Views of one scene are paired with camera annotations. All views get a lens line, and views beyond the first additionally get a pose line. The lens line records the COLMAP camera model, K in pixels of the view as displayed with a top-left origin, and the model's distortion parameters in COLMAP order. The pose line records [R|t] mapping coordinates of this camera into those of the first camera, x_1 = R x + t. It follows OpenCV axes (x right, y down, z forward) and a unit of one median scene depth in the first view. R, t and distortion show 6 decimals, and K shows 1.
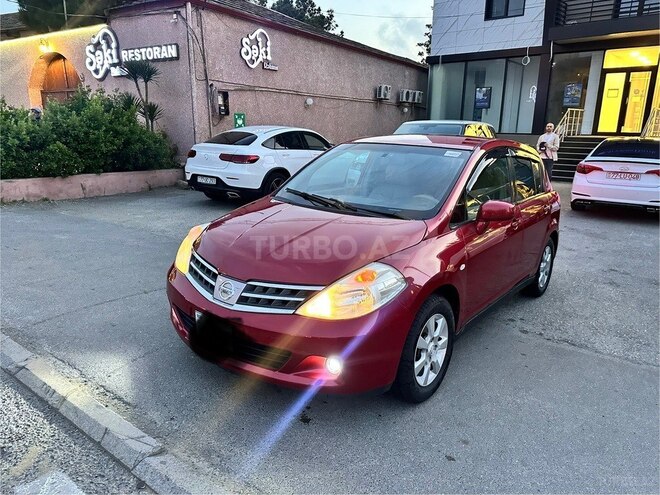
lens RADIAL K [[463.0, 0, 330.0], [0, 463.0, 247.5], [0, 0, 1]] dist [0.041241, -0.059124]
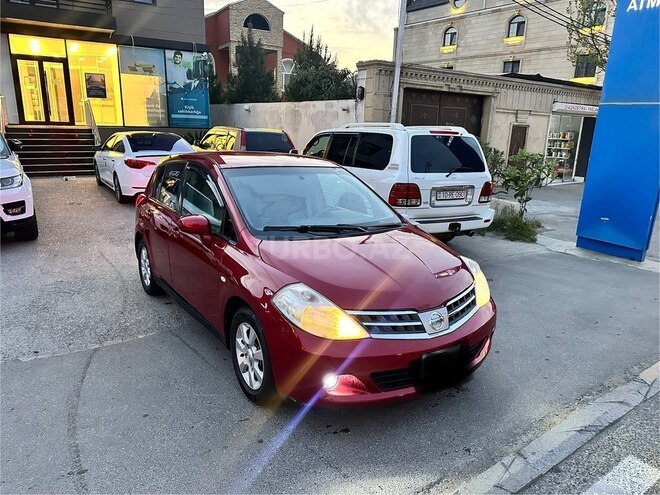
lens RADIAL K [[468.2, 0, 330.0], [0, 468.2, 247.5], [0, 0, 1]] dist [0.042357, -0.052380]
pose [[0.291727, -0.251136, 0.922944, -0.986005], [0.214142, 0.957572, 0.192872, -0.261465], [-0.932222, 0.141375, 0.333129, 0.659106]]
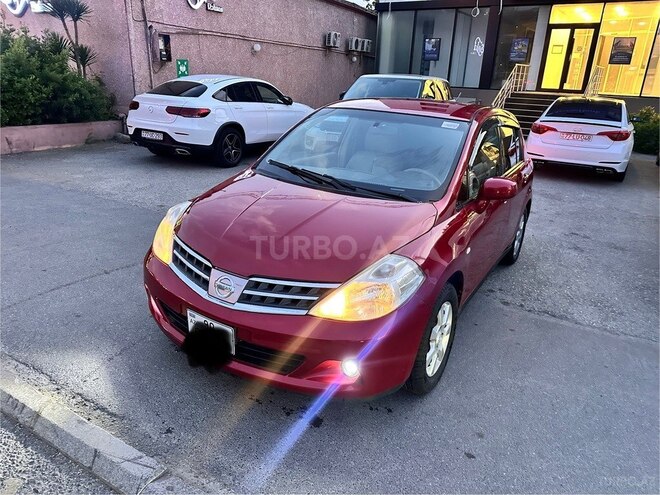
lens RADIAL K [[463.4, 0, 326.8], [0, 463.4, 241.1], [0, 0, 1]] dist [0.029852, -0.041558]
pose [[0.992560, -0.015884, 0.120713, -0.104949], [0.004455, 0.995528, 0.094361, -0.060846], [-0.121672, -0.093121, 0.988193, 0.082873]]
